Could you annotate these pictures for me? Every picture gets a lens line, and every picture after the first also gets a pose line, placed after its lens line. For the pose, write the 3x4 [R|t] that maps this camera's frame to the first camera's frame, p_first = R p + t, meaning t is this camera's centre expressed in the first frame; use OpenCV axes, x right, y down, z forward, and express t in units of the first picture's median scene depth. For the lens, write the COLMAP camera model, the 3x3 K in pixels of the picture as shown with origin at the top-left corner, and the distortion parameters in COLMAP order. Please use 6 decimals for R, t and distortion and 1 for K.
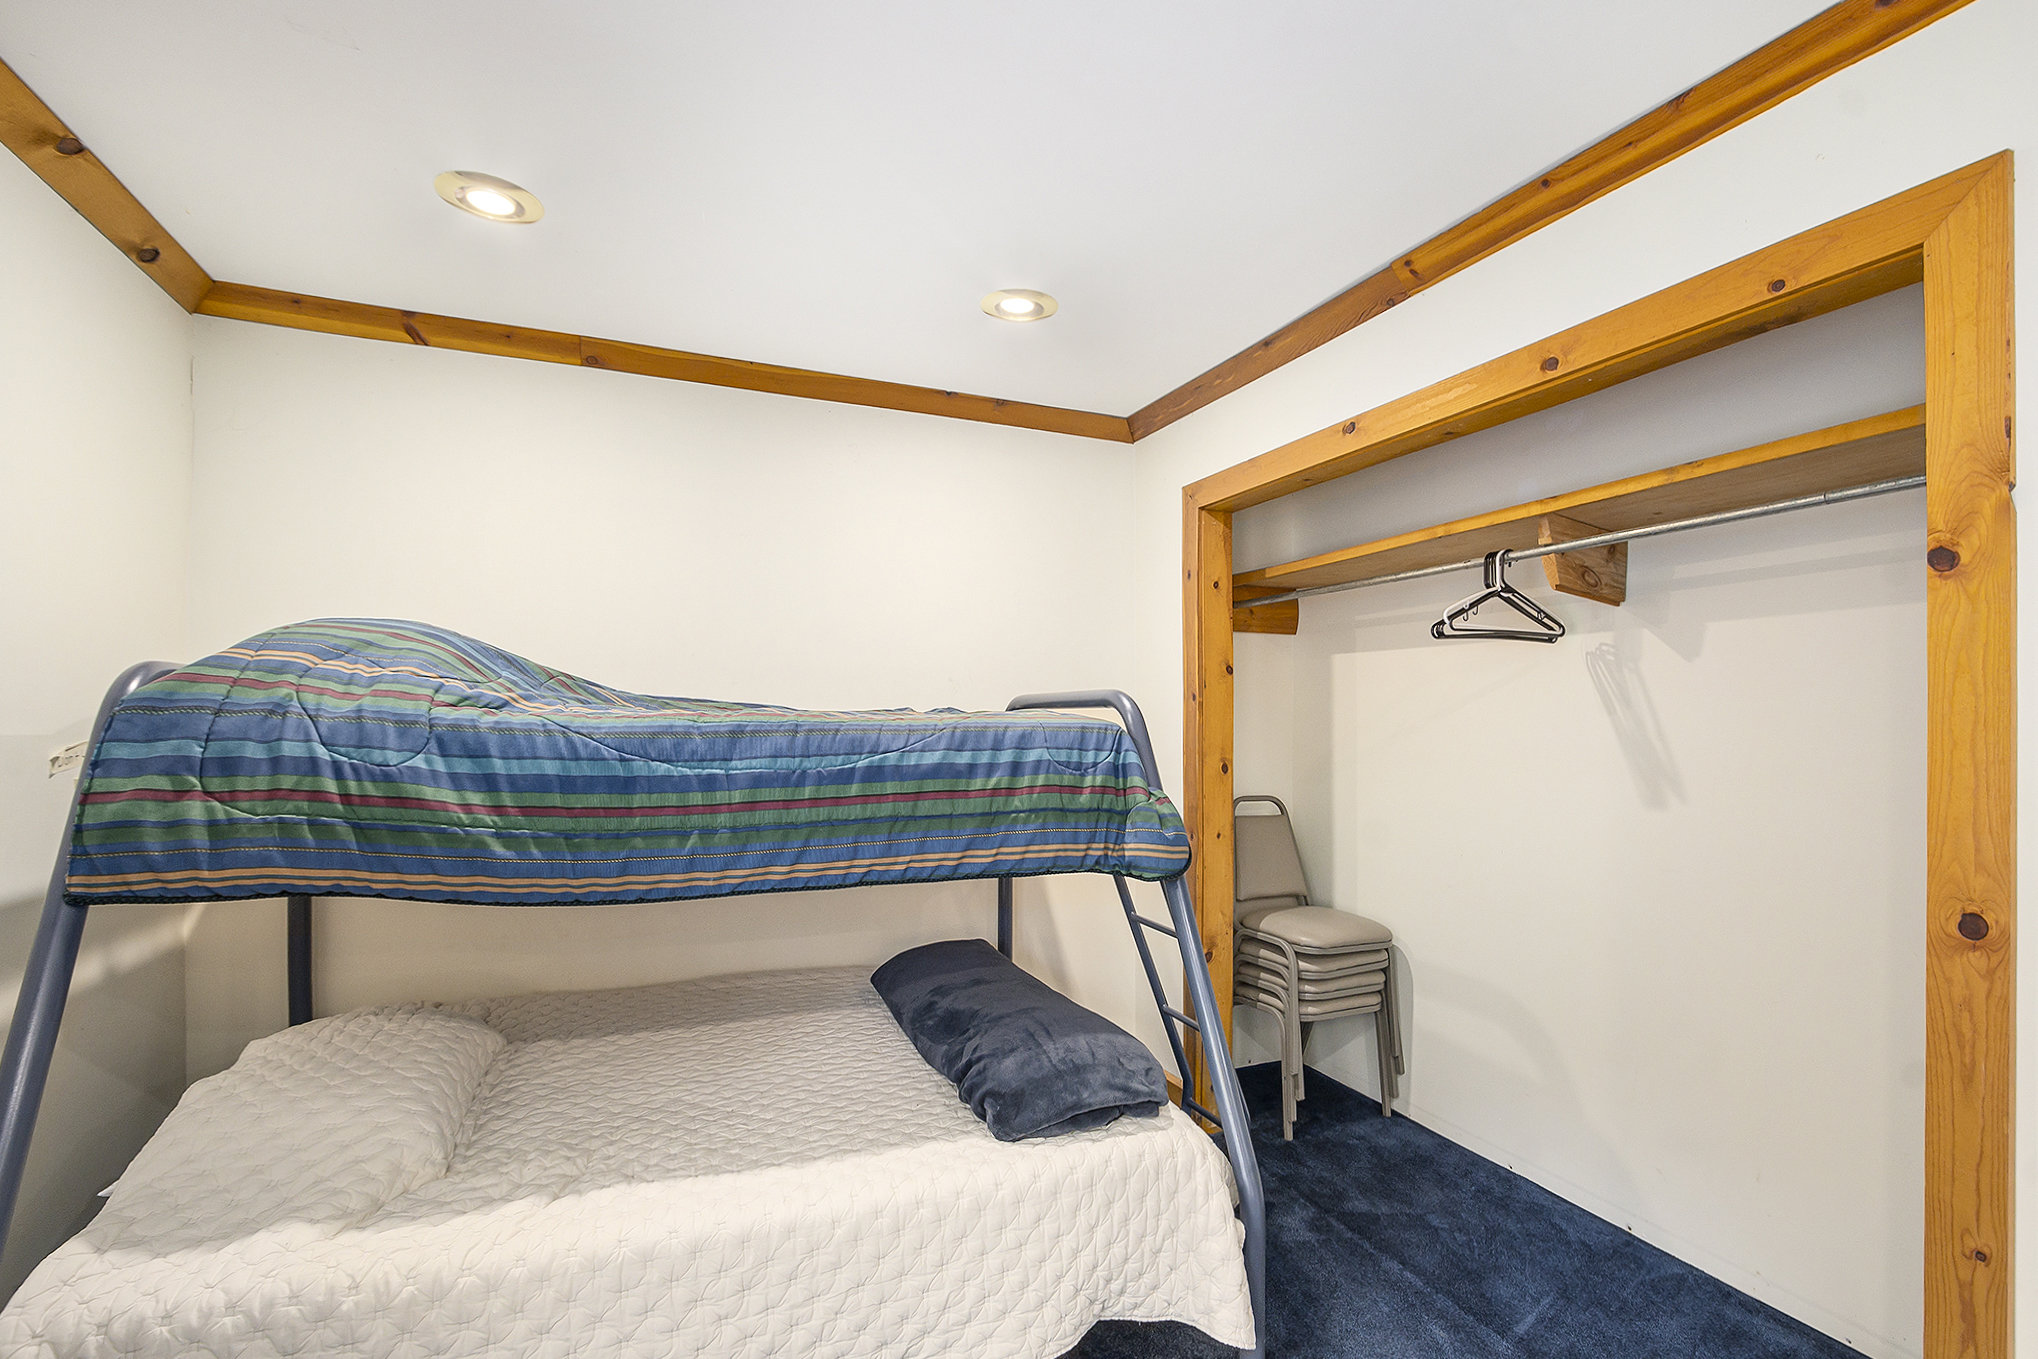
lens RADIAL K [[949.1, 0, 1018.5], [0, 949.1, 696.5], [0, 0, 1]] dist [-0.000817, -0.000067]
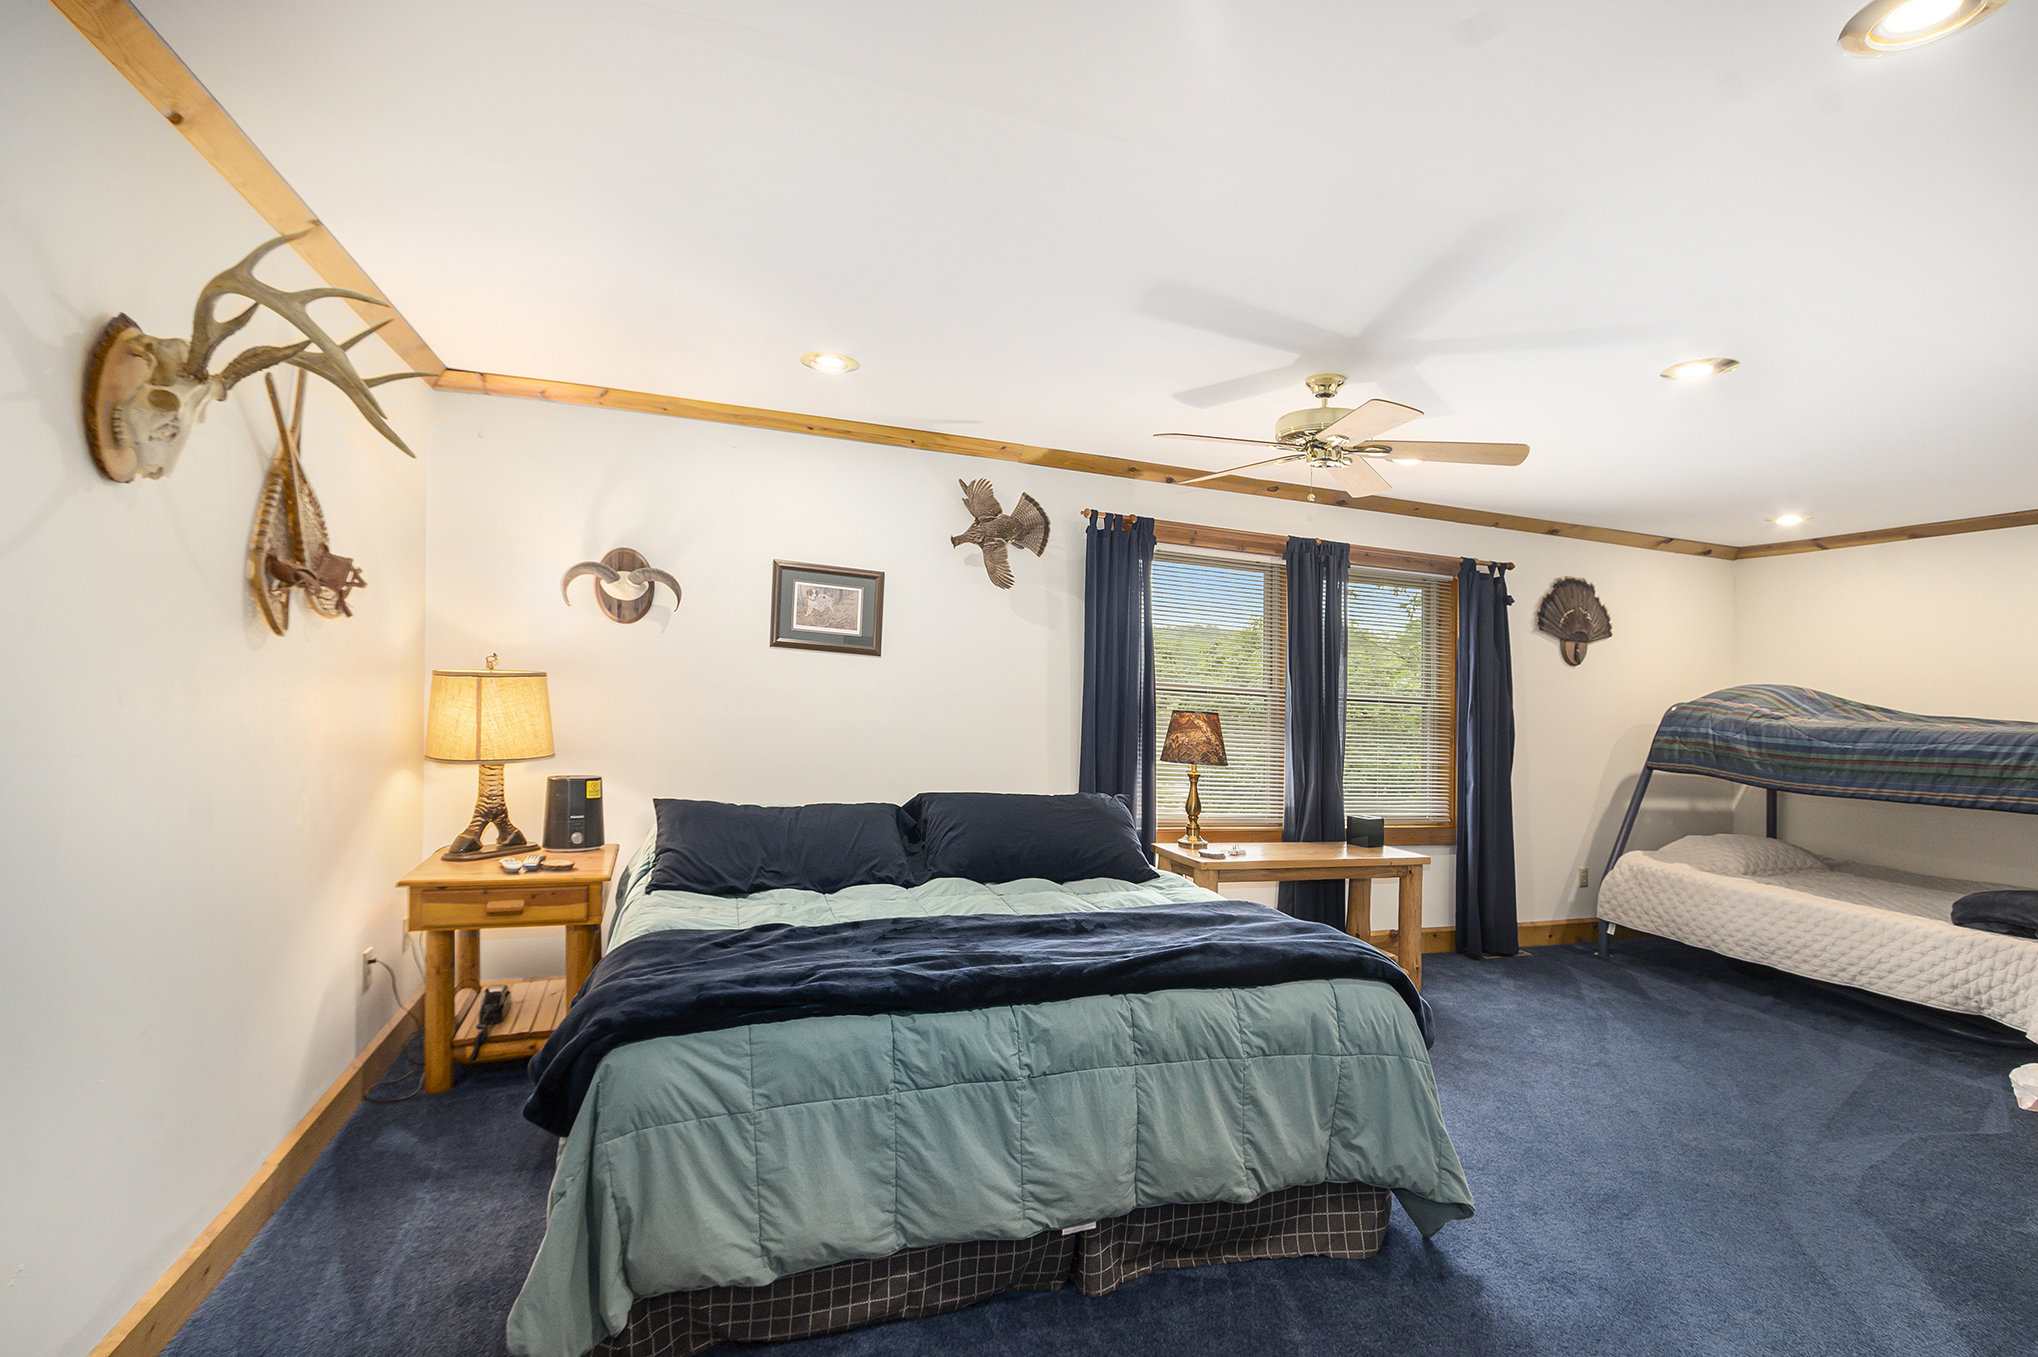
lens RADIAL K [[949.1, 0, 1017.4], [0, 949.1, 690.9], [0, 0, 1]] dist [-0.000817, -0.000067]
pose [[-0.065573, -0.012142, -0.997774, 2.224266], [-0.000122, 0.999926, -0.012160, -0.033403], [0.997848, -0.000676, -0.065570, -0.951716]]
